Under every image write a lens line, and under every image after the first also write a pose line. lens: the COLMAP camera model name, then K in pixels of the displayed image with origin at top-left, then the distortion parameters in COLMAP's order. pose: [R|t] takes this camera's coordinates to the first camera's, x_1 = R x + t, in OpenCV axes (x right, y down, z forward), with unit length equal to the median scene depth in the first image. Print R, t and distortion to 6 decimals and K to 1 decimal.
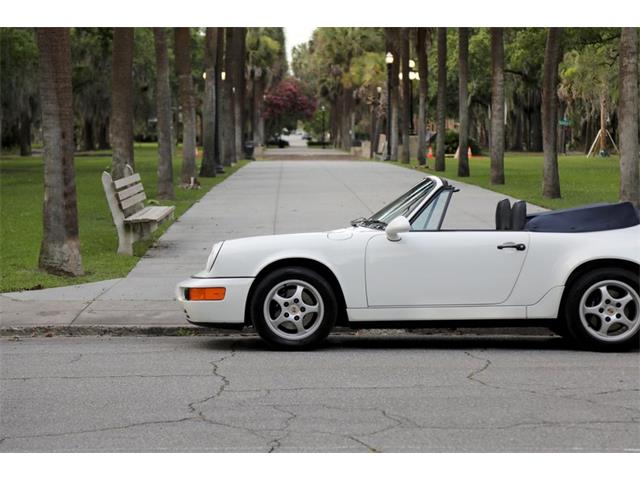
lens RADIAL K [[956.2, 0, 320.0], [0, 956.2, 240.0], [0, 0, 1]] dist [0.179610, -0.020021]
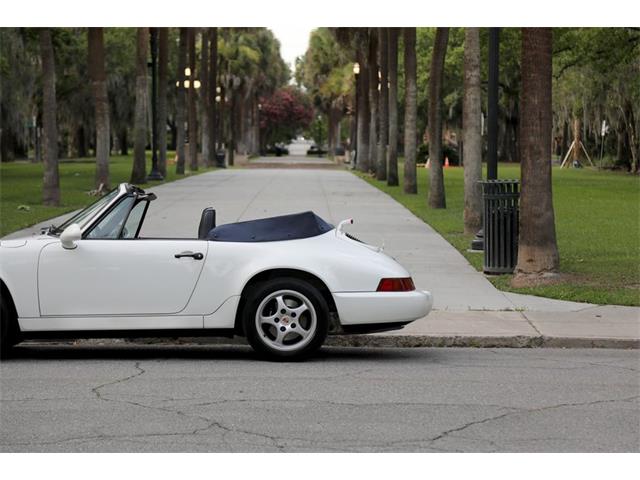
lens RADIAL K [[940.3, 0, 347.7], [0, 940.3, 241.4], [0, 0, 1]] dist [0.163481, -0.006690]
pose [[0.999831, 0.009079, -0.015985, 0.204493], [-0.009182, 0.999937, -0.006414, -0.001687], [0.015926, 0.006560, 0.999852, 0.016988]]
